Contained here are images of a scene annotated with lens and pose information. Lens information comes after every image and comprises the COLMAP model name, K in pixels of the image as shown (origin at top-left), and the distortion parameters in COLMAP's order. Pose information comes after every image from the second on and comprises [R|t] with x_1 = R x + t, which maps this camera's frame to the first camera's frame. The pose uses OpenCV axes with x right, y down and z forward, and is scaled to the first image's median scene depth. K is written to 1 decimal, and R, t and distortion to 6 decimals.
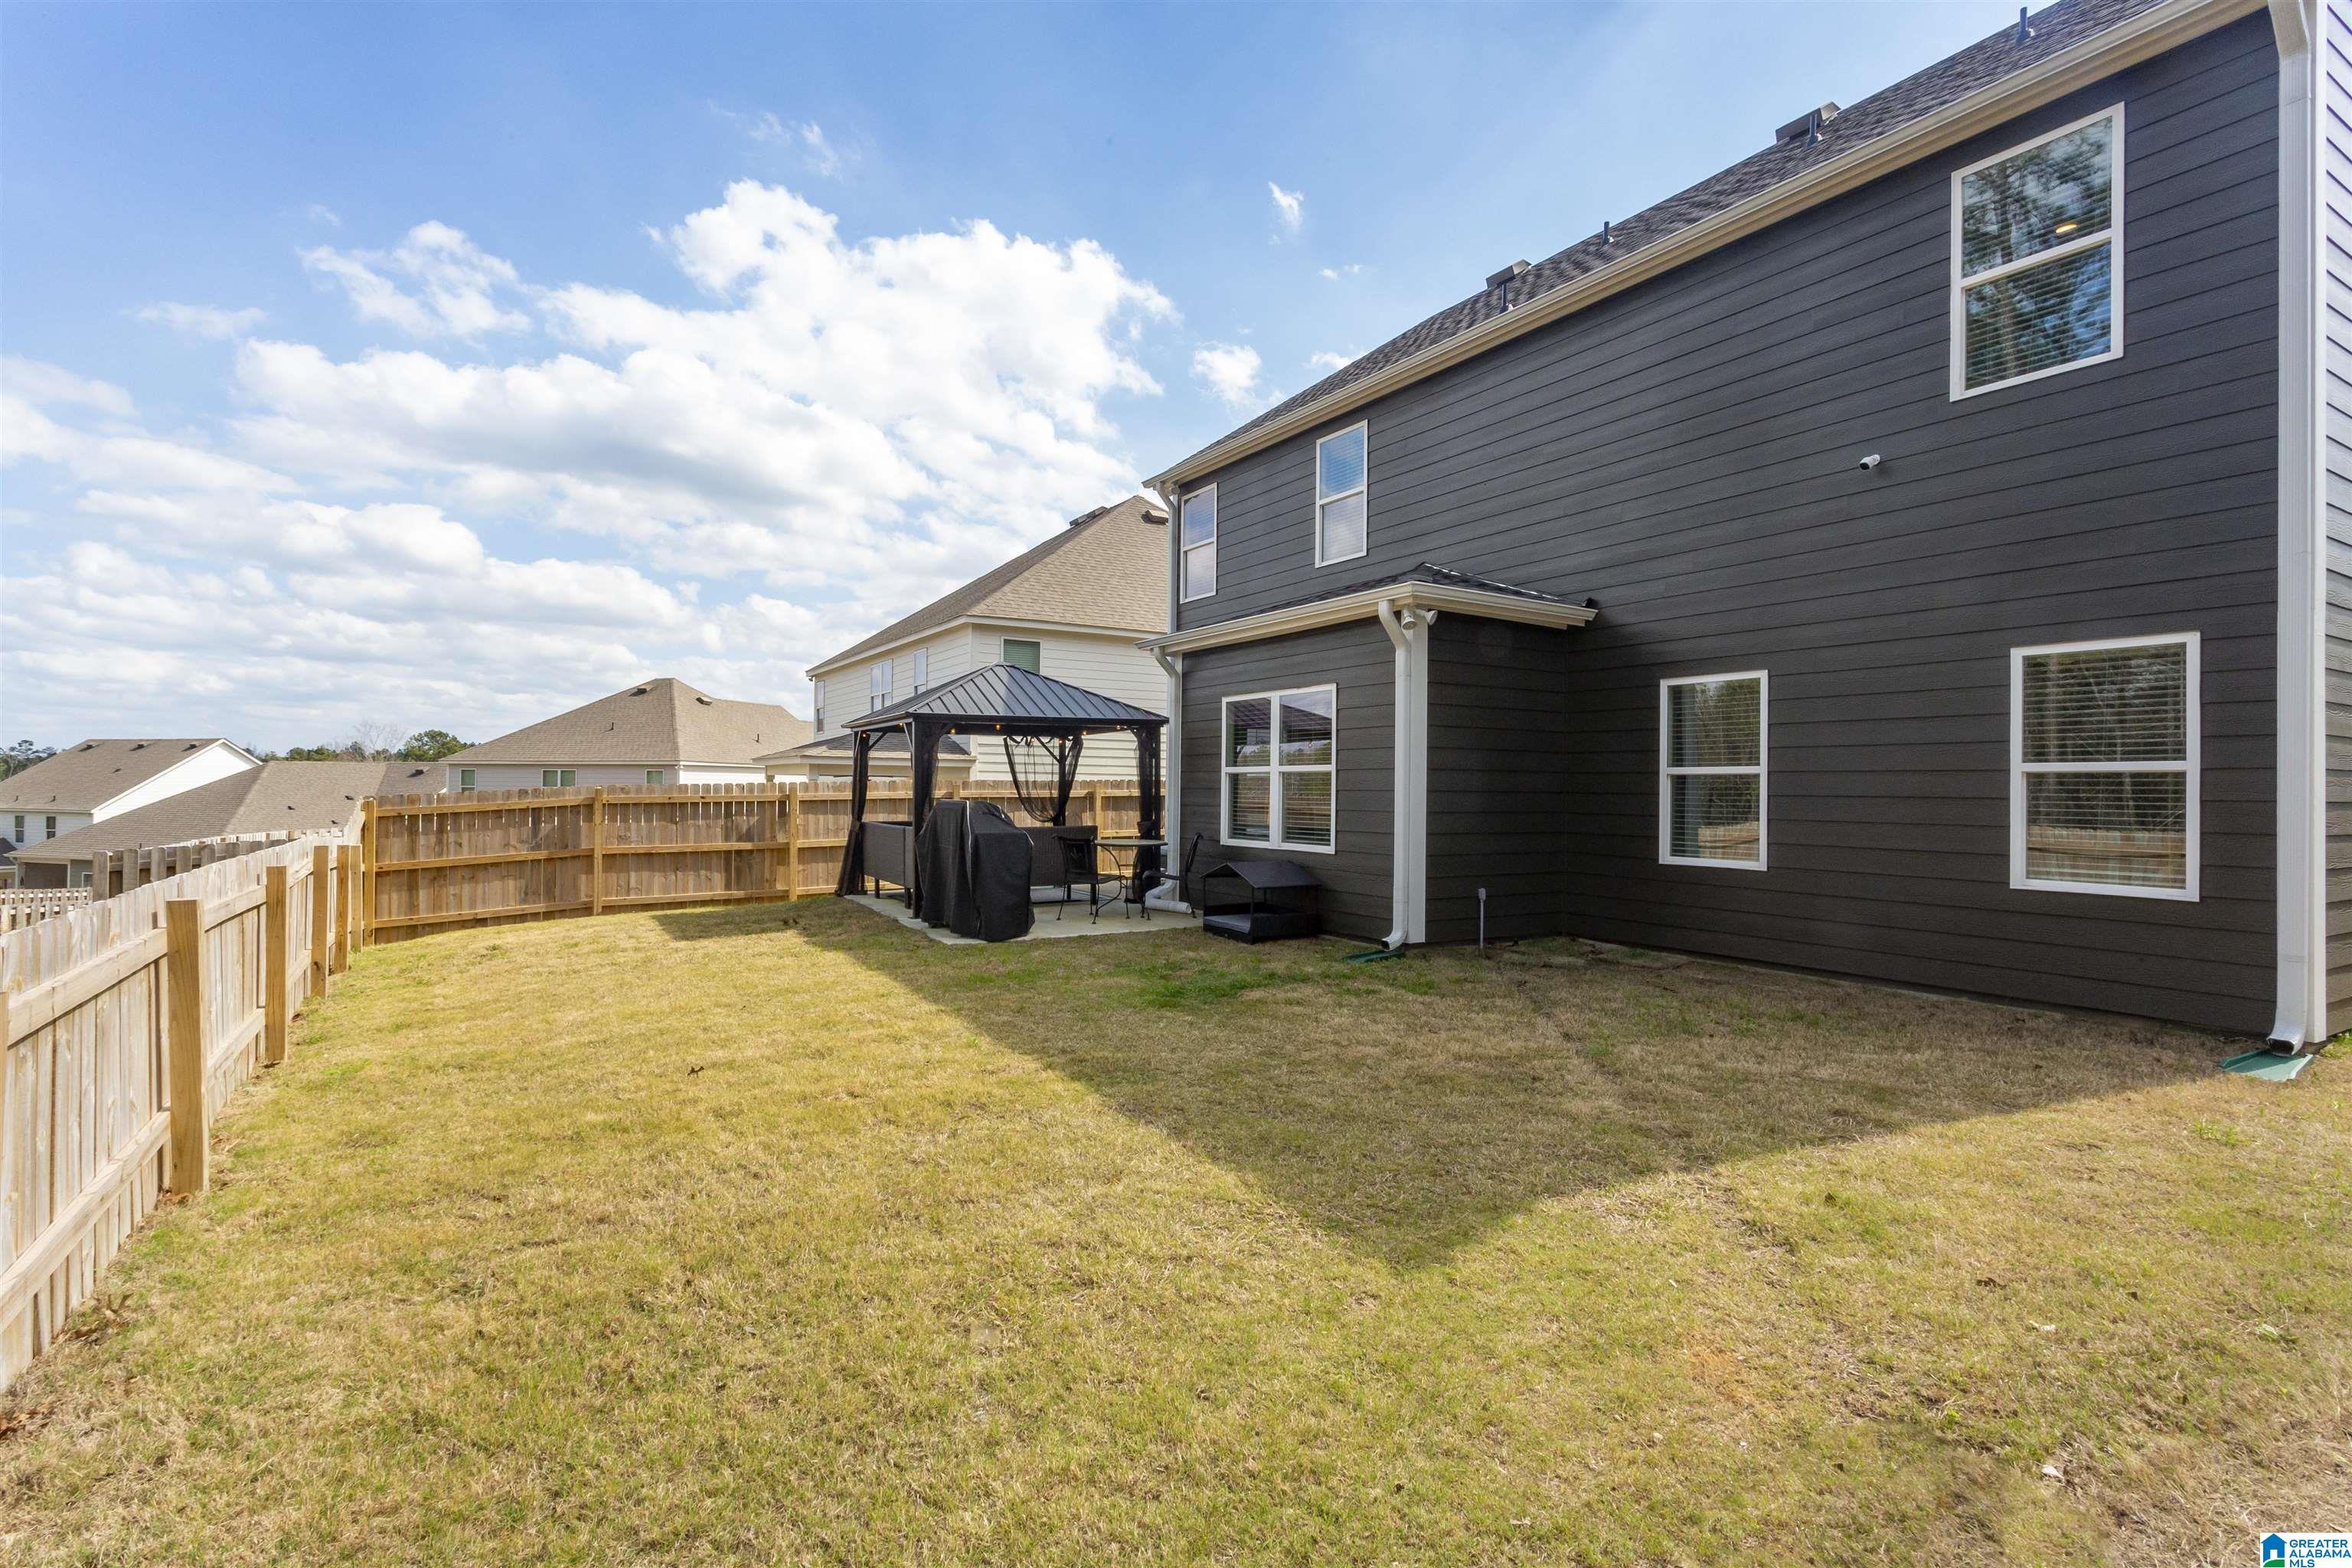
lens RADIAL K [[1116.7, 0, 1189.5], [0, 1116.7, 781.0], [0, 0, 1]] dist [0.001236, 0.003945]
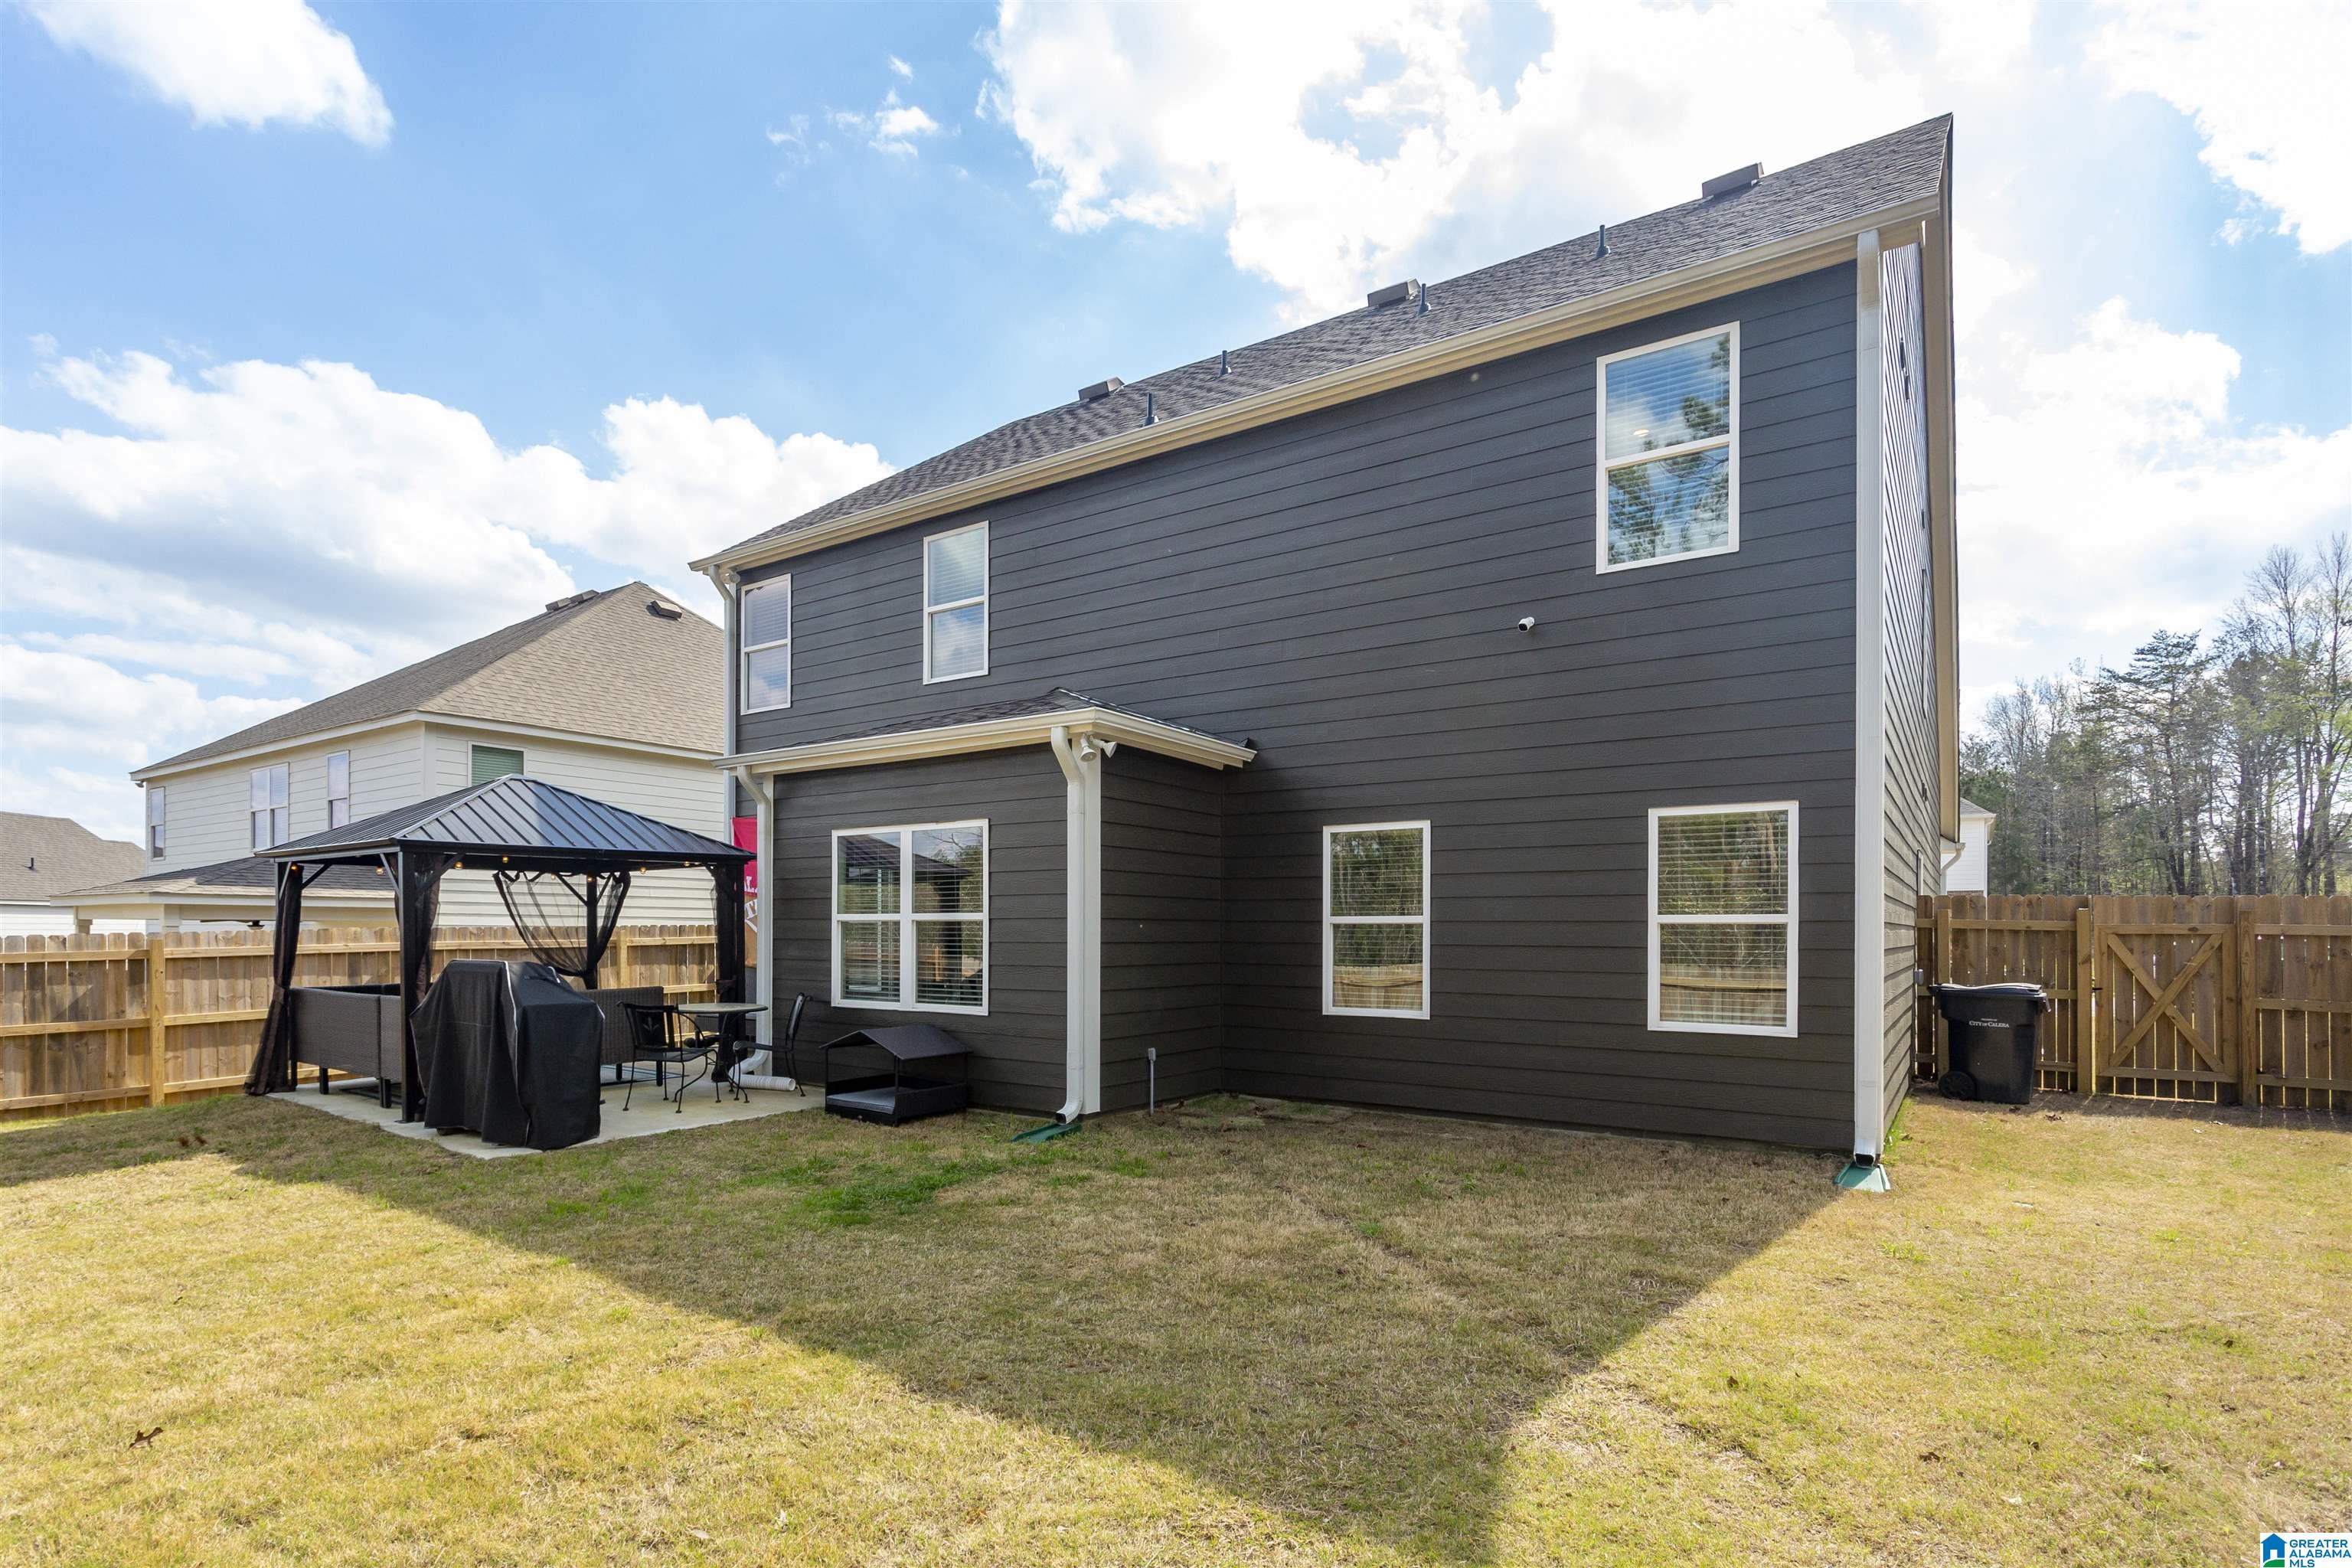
lens RADIAL K [[1116.7, 0, 1062.8], [0, 1116.7, 921.8], [0, 0, 1]] dist [0.001236, 0.003945]
pose [[0.913420, -0.004749, 0.406990, -0.180642], [0.001468, 0.999964, 0.008375, -0.015255], [-0.407015, -0.007052, 0.913394, 0.195181]]
